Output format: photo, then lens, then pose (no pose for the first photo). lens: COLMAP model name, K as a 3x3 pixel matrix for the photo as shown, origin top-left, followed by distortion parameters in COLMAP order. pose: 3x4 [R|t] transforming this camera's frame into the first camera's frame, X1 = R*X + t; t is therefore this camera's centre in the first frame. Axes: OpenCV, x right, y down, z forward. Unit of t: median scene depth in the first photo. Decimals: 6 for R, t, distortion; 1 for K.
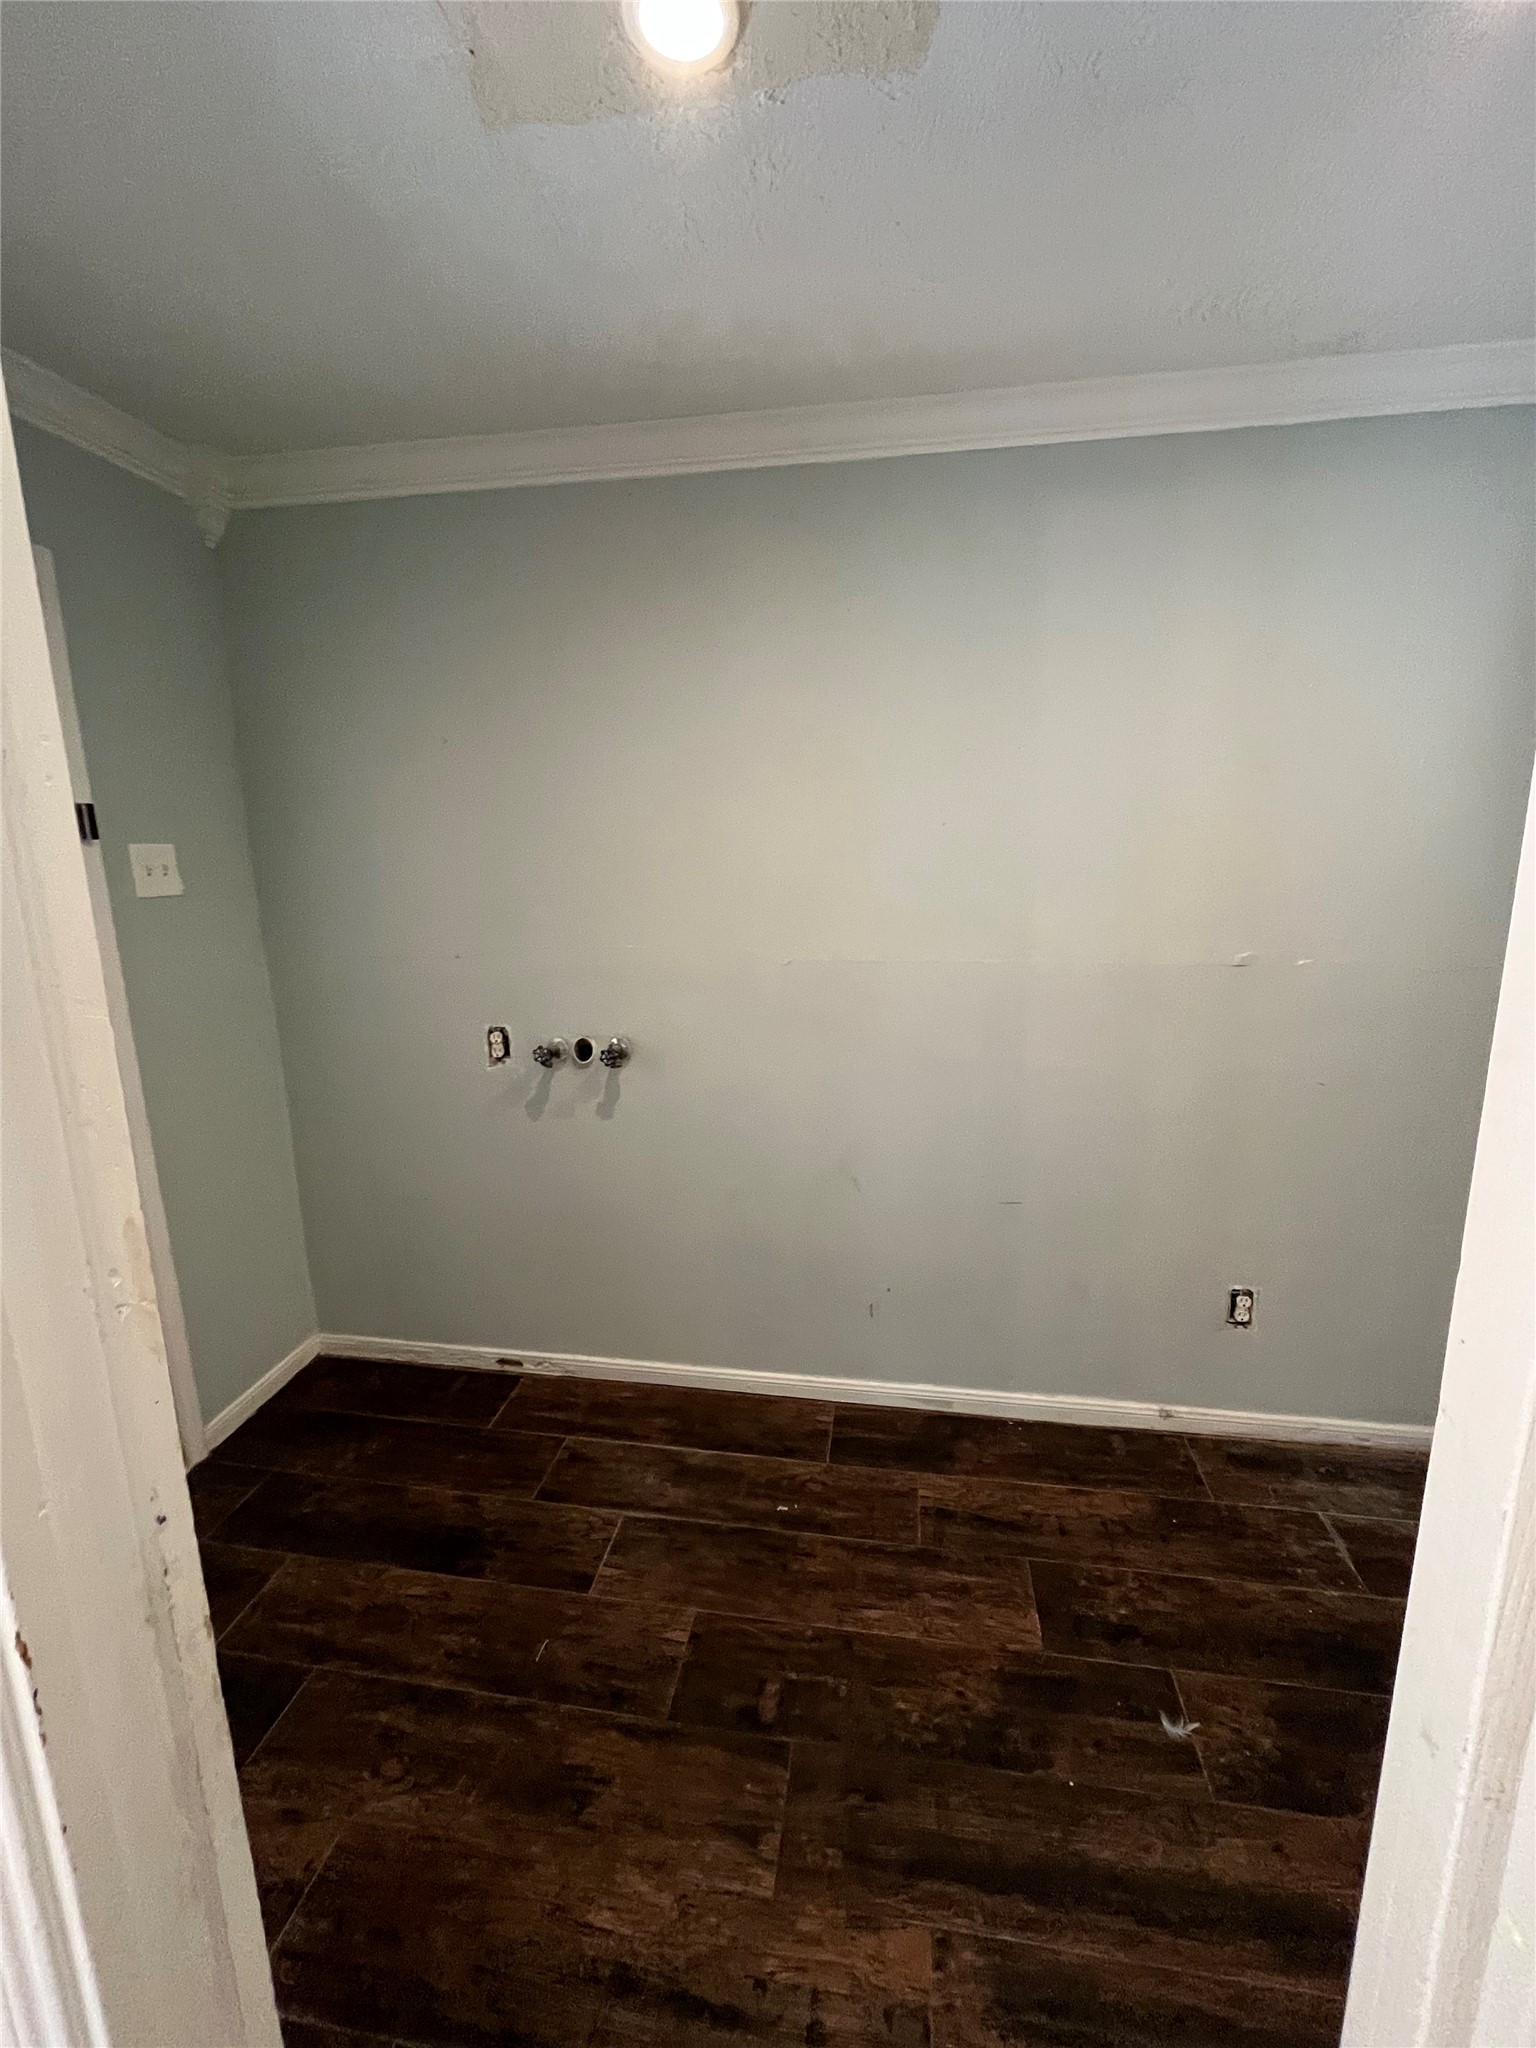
lens RADIAL K [[835.0, 0, 769.8], [0, 835.0, 1023.2], [0, 0, 1]] dist [-0.004324, 0.000570]
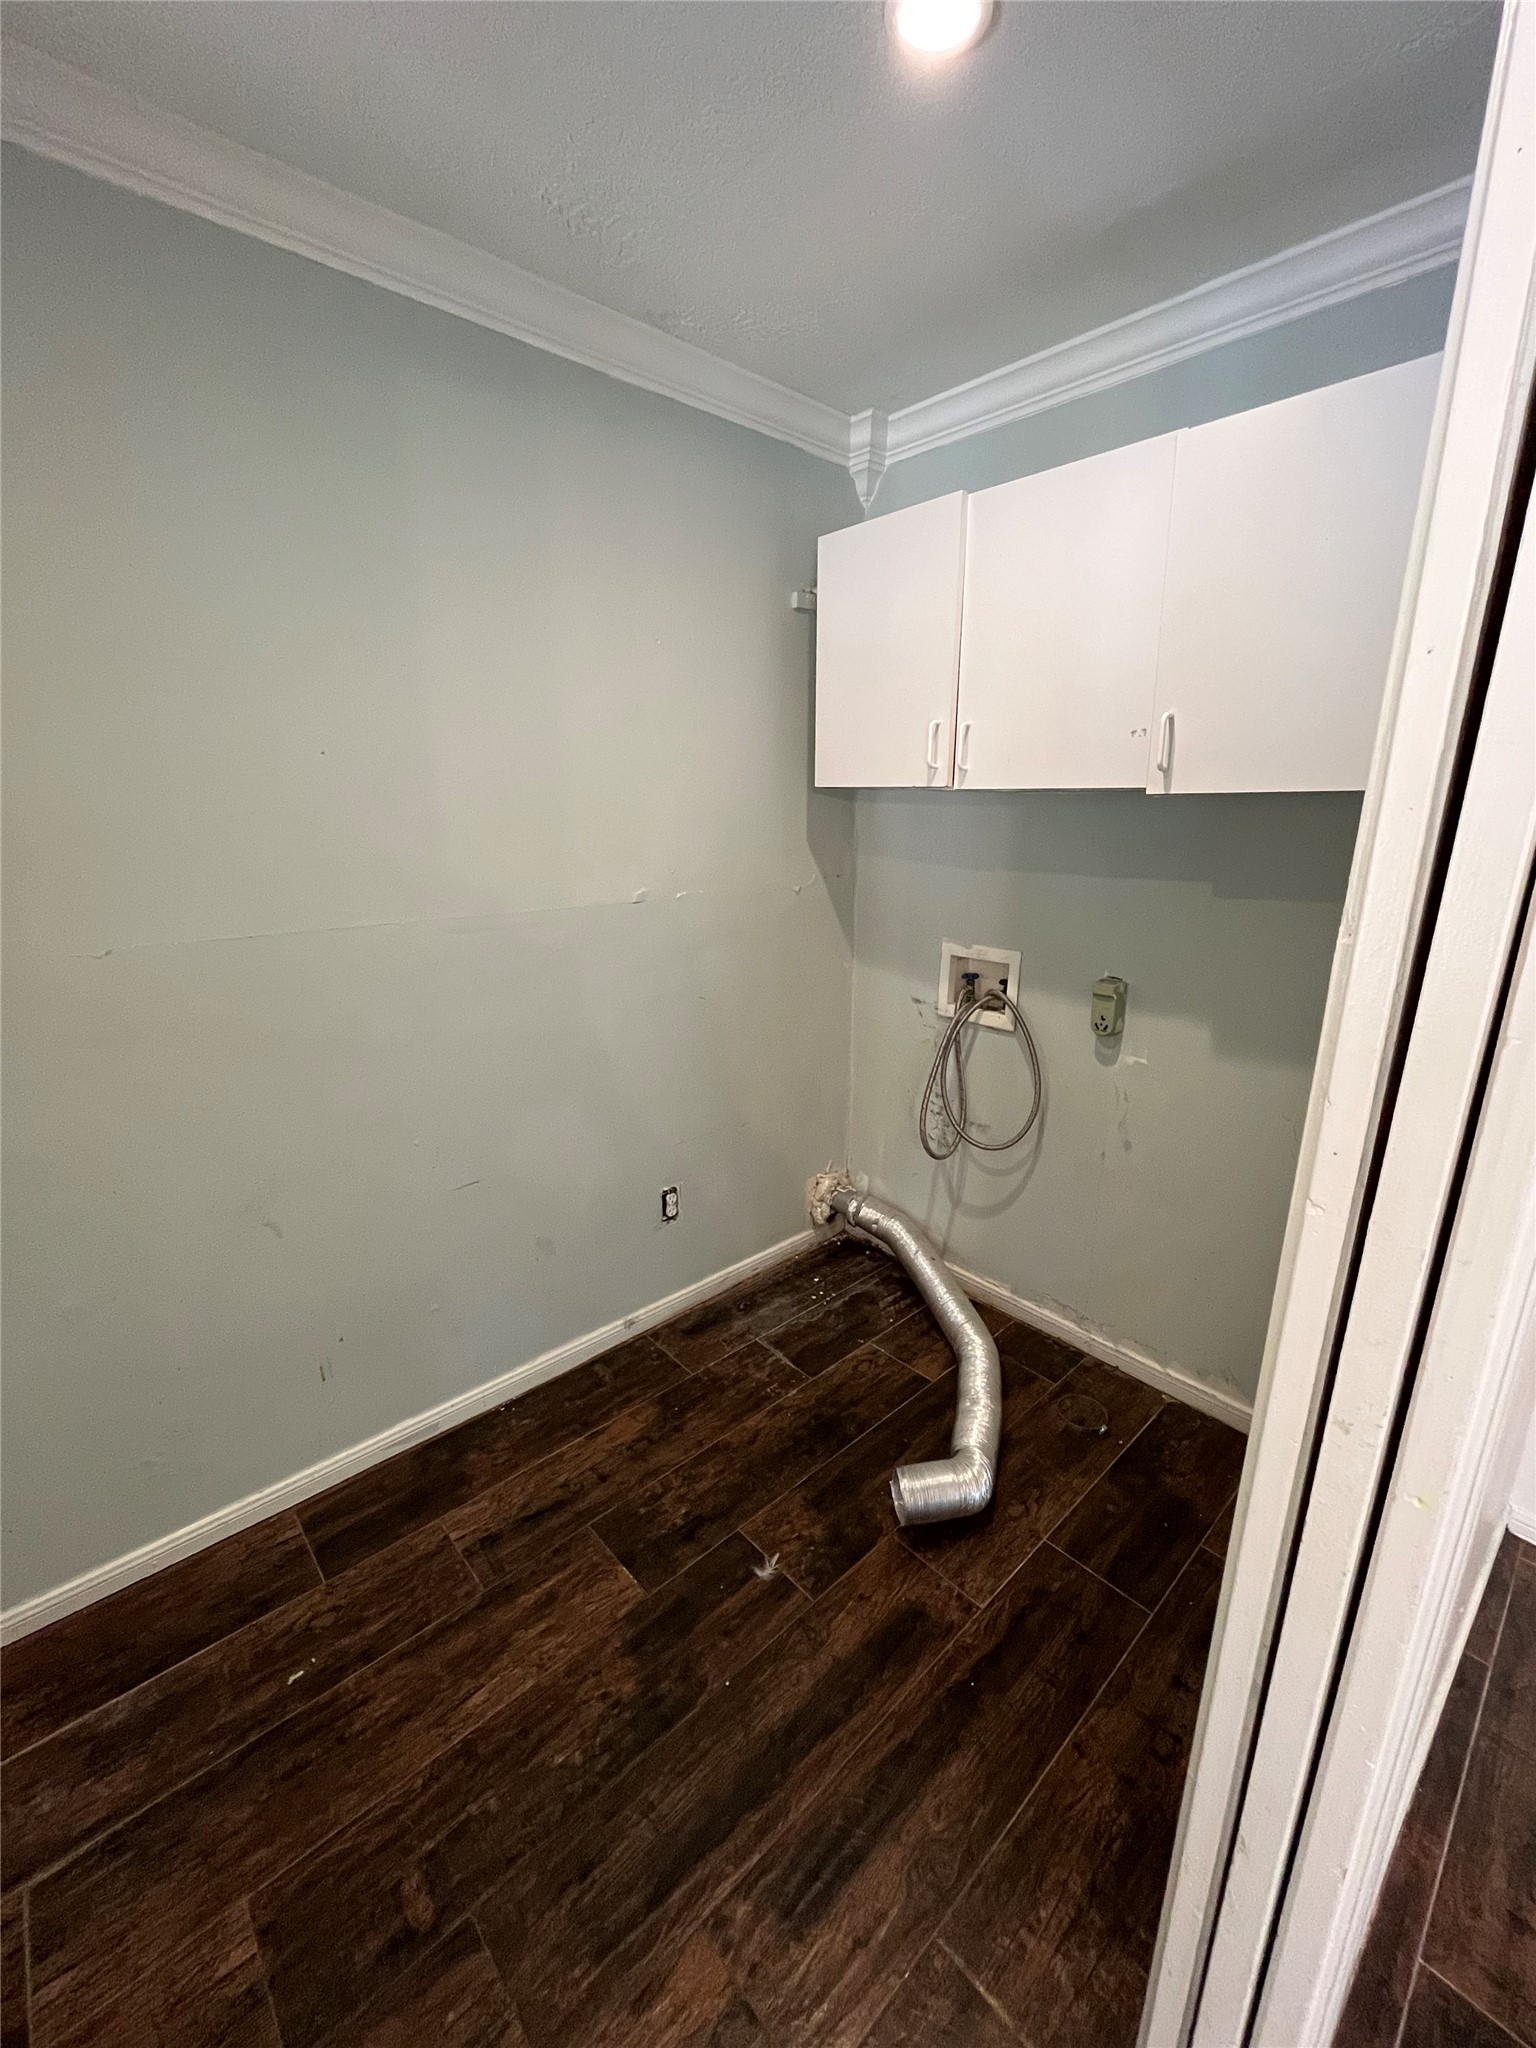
lens RADIAL K [[835.0, 0, 770.3], [0, 835.0, 1020.7], [0, 0, 1]] dist [-0.004324, 0.000570]
pose [[0.622706, -0.189593, 0.759139, -0.191060], [0.141890, 0.981476, 0.128732, -0.035039], [-0.769483, 0.027552, 0.638073, 0.195212]]
